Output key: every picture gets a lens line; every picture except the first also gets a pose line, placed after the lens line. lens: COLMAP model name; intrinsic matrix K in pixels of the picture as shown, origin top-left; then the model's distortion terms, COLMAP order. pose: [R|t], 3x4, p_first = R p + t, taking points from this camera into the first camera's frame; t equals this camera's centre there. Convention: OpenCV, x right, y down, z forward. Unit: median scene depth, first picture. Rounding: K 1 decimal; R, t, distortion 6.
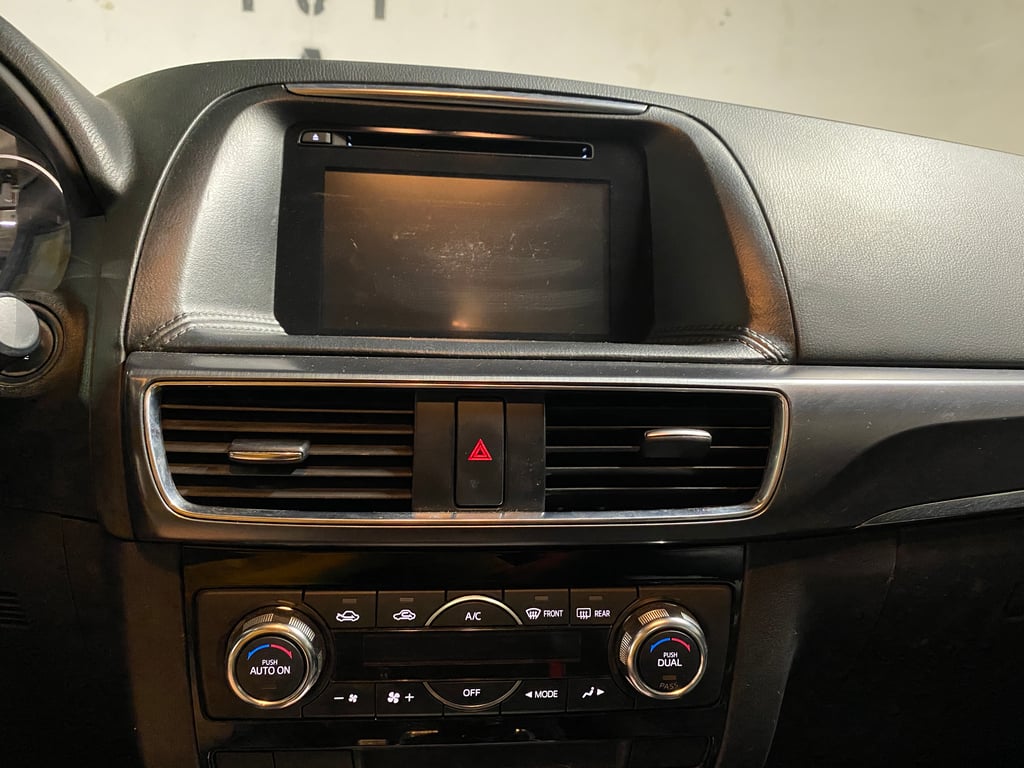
lens RADIAL K [[788.1, 0, 511.2], [0, 788.1, 367.4], [0, 0, 1]] dist [0.007935, -0.009017]
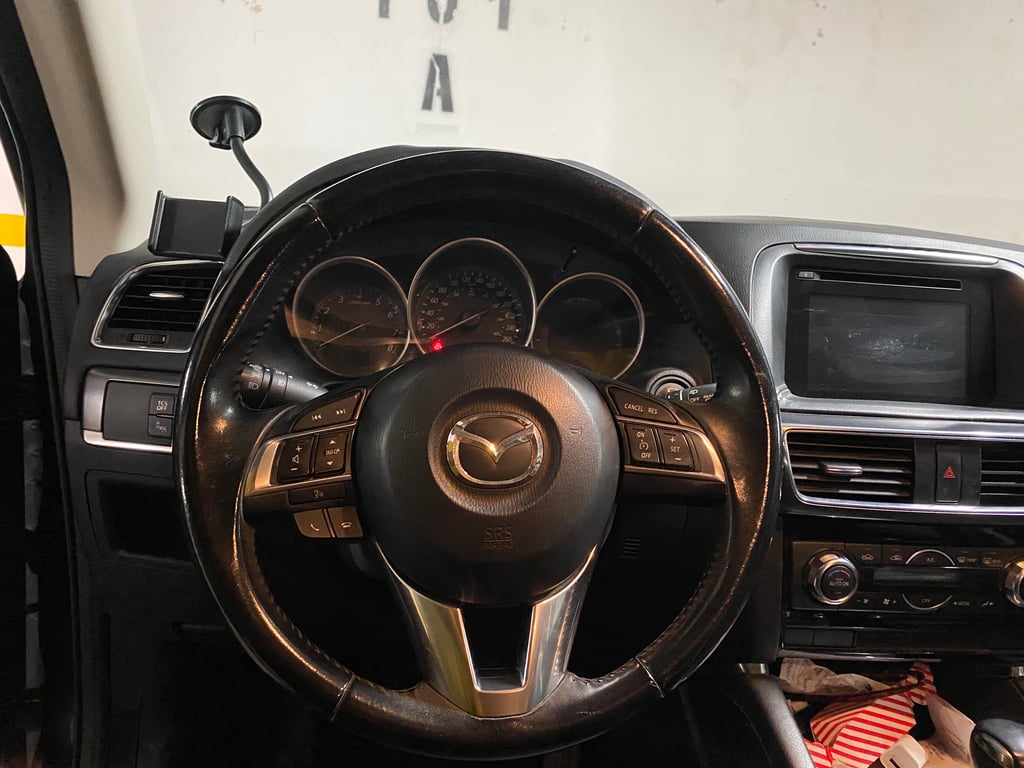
lens RADIAL K [[761.3, 0, 513.0], [0, 761.3, 361.4], [0, 0, 1]] dist [-0.003759, -0.009039]
pose [[0.999106, 0.037501, -0.019533, -0.995267], [-0.036635, 0.998406, 0.042934, -0.185545], [0.021112, -0.042180, 0.998887, -0.762291]]
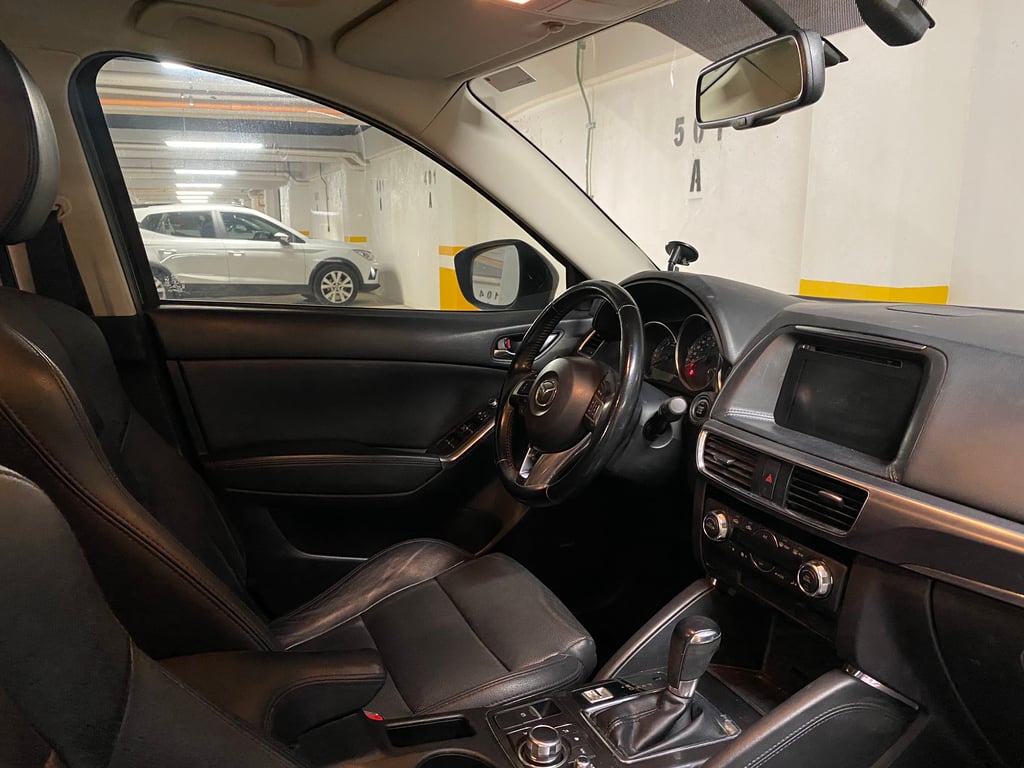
lens RADIAL K [[788.1, 0, 511.2], [0, 788.1, 367.4], [0, 0, 1]] dist [0.007935, -0.009017]
pose [[0.302682, 0.135297, -0.943440, 2.185284], [-0.142884, 0.985128, 0.095435, -0.401750], [0.942320, 0.105916, 0.317512, -0.768525]]
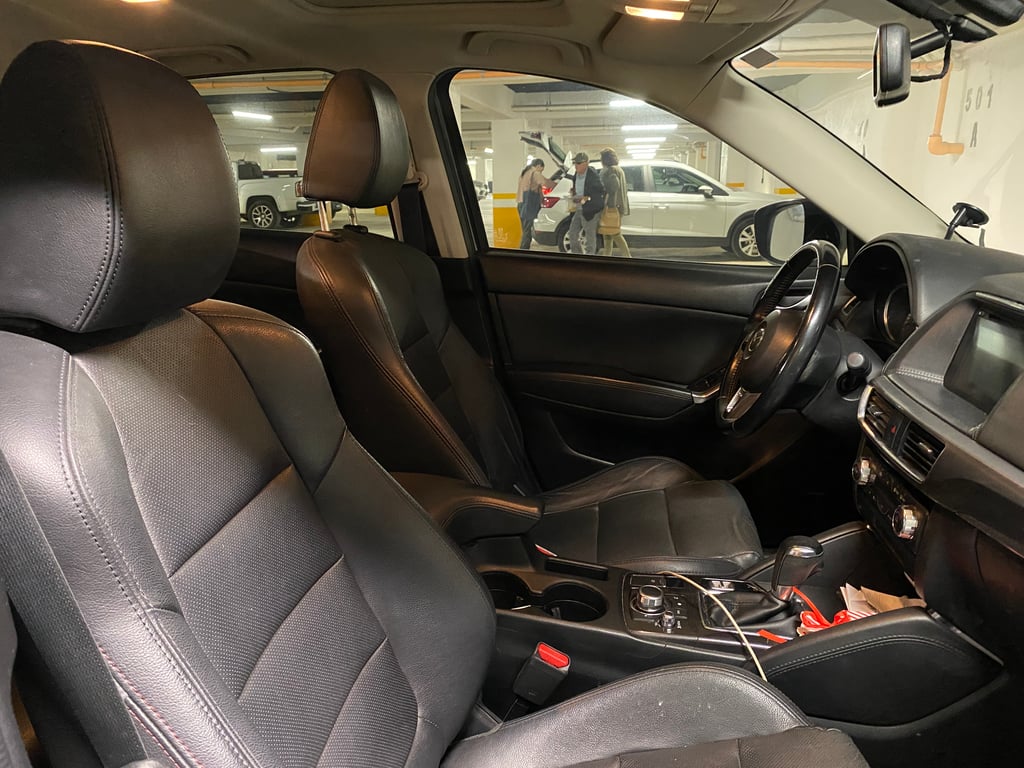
lens RADIAL K [[788.1, 0, 511.2], [0, 788.1, 367.4], [0, 0, 1]] dist [0.007935, -0.009017]
pose [[-0.236273, 0.195454, -0.951826, 3.040568], [-0.151104, 0.960254, 0.234693, -0.592255], [0.959866, 0.199276, -0.197349, 0.121435]]
